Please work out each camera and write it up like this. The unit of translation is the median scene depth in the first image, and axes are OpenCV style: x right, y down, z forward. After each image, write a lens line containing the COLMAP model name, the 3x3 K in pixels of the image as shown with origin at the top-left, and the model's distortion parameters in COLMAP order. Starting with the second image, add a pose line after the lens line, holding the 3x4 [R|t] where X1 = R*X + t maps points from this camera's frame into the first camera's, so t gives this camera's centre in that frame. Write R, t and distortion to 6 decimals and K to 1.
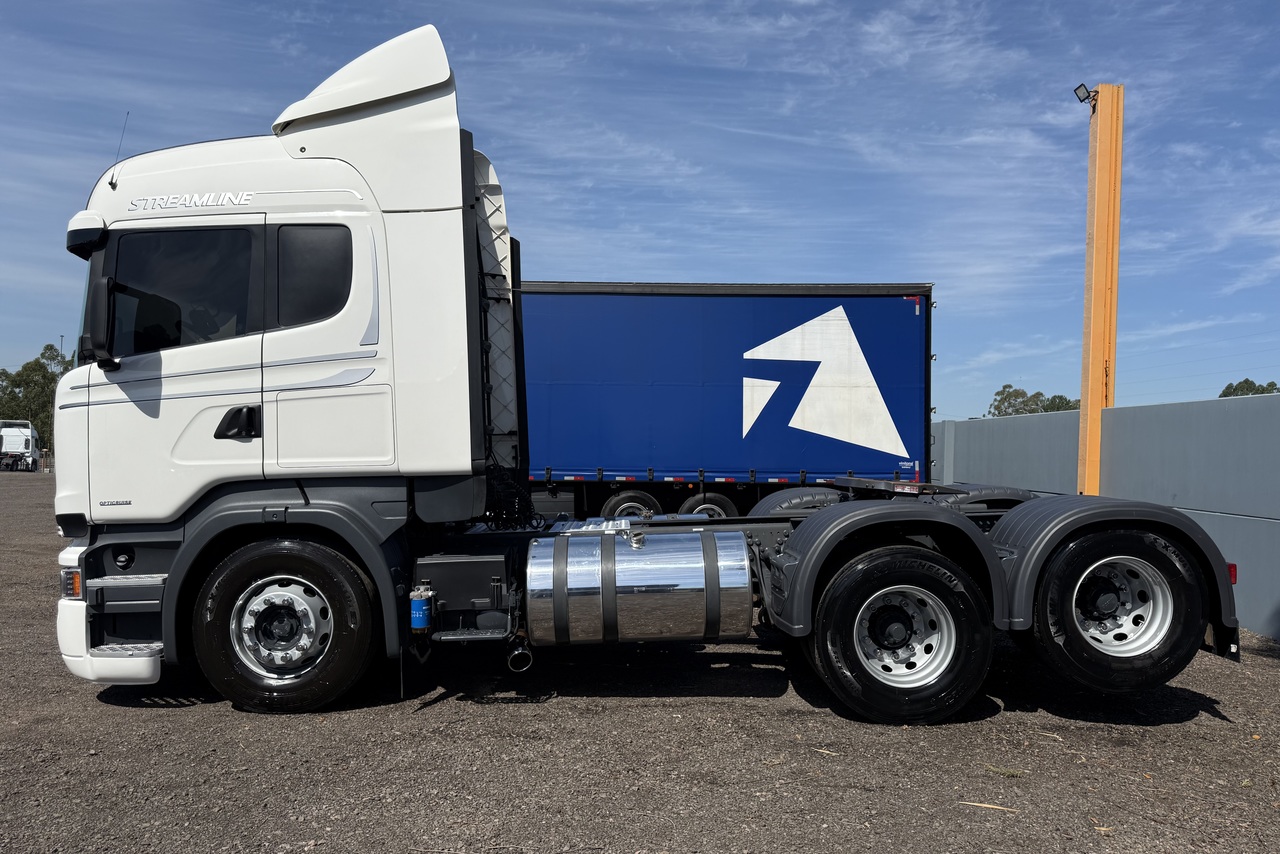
lens RADIAL K [[908.1, 0, 662.3], [0, 908.1, 444.2], [0, 0, 1]] dist [0.048609, -0.067355]
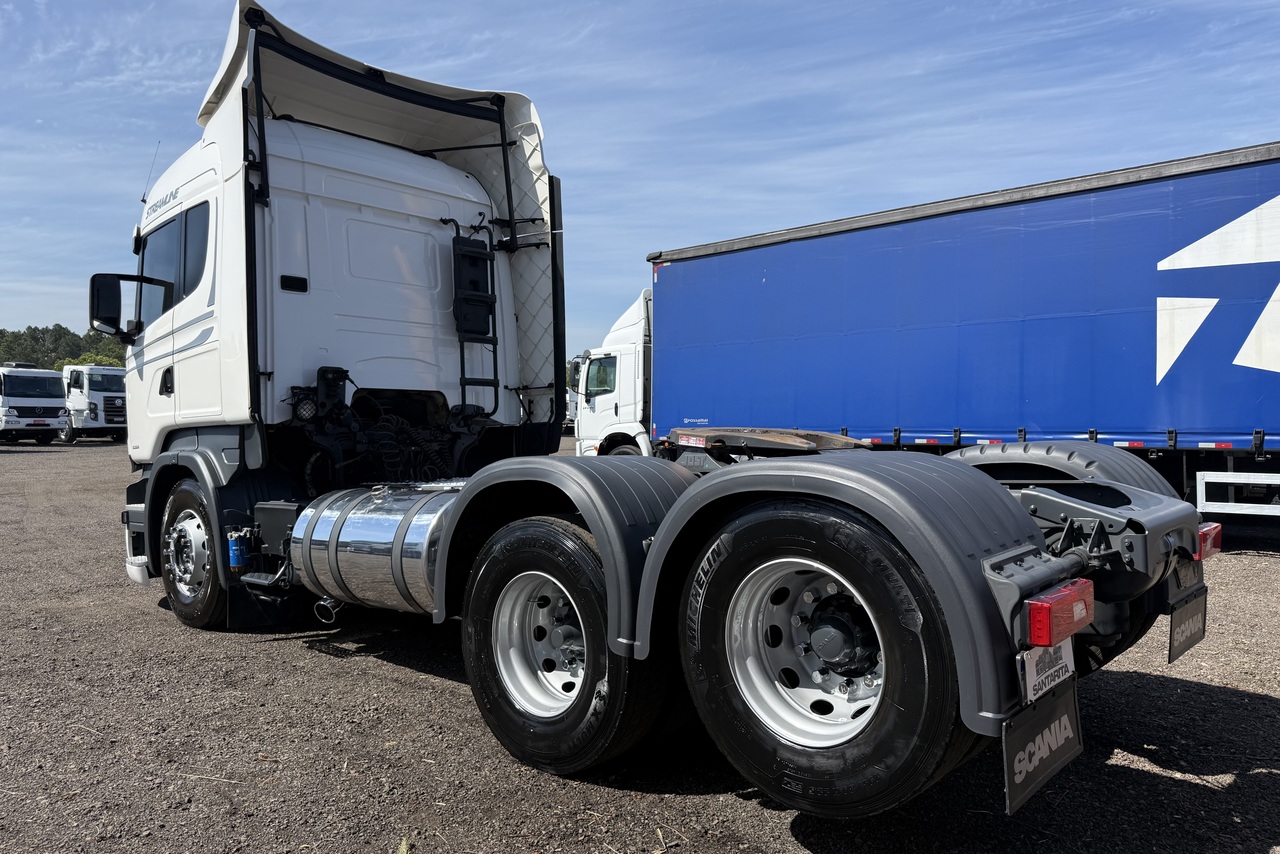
lens RADIAL K [[926.2, 0, 660.4], [0, 926.2, 444.3], [0, 0, 1]] dist [0.116992, -0.195264]
pose [[0.709888, 0.004751, -0.704299, 0.596689], [0.016969, 0.999572, 0.023847, 0.027891], [0.704110, -0.028880, 0.709503, 0.391827]]
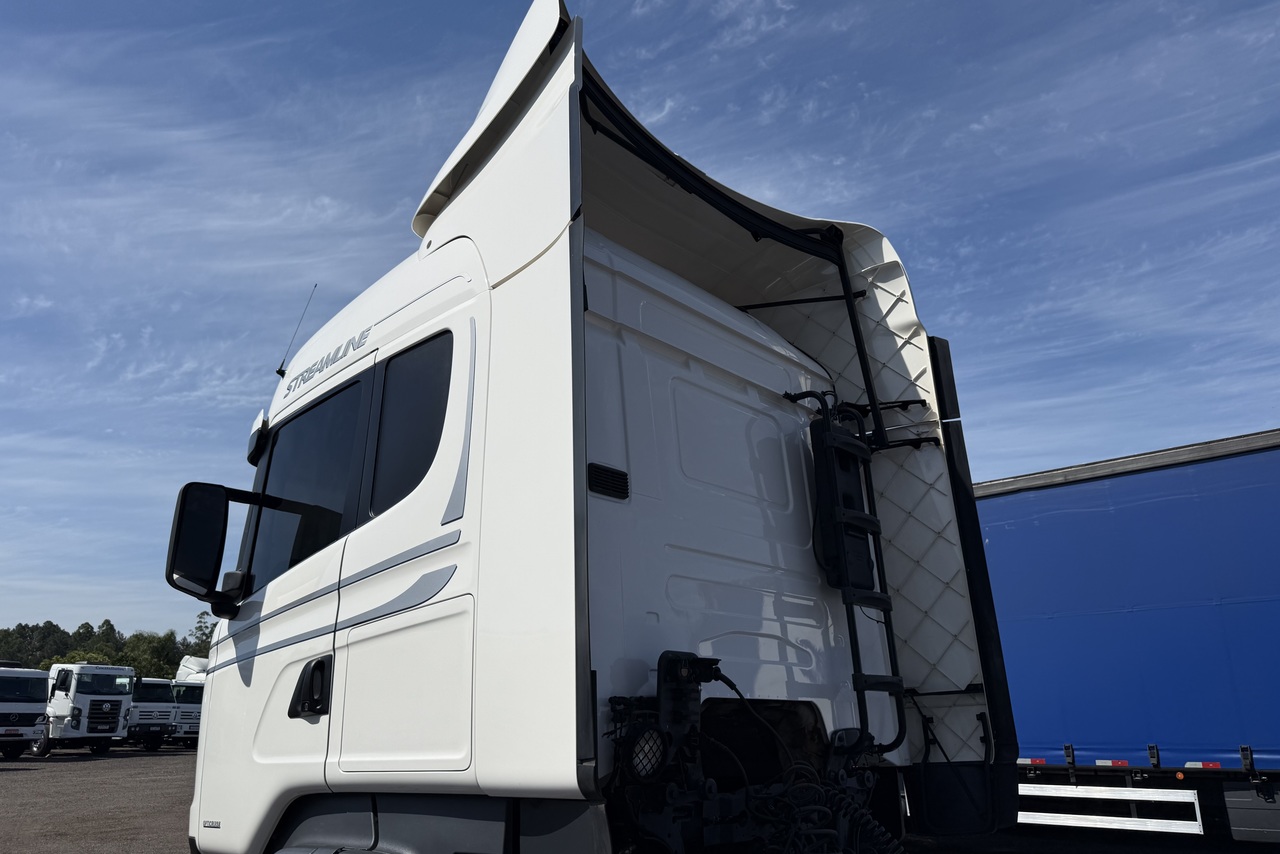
lens RADIAL K [[907.4, 0, 640.0], [0, 907.4, 427.0], [0, 0, 1]] dist [0.050264, -0.075043]
pose [[0.709026, -0.231180, -0.666212, 0.077326], [0.023295, 0.951900, -0.305524, 0.000531], [0.704798, 0.201105, 0.680307, 0.489307]]
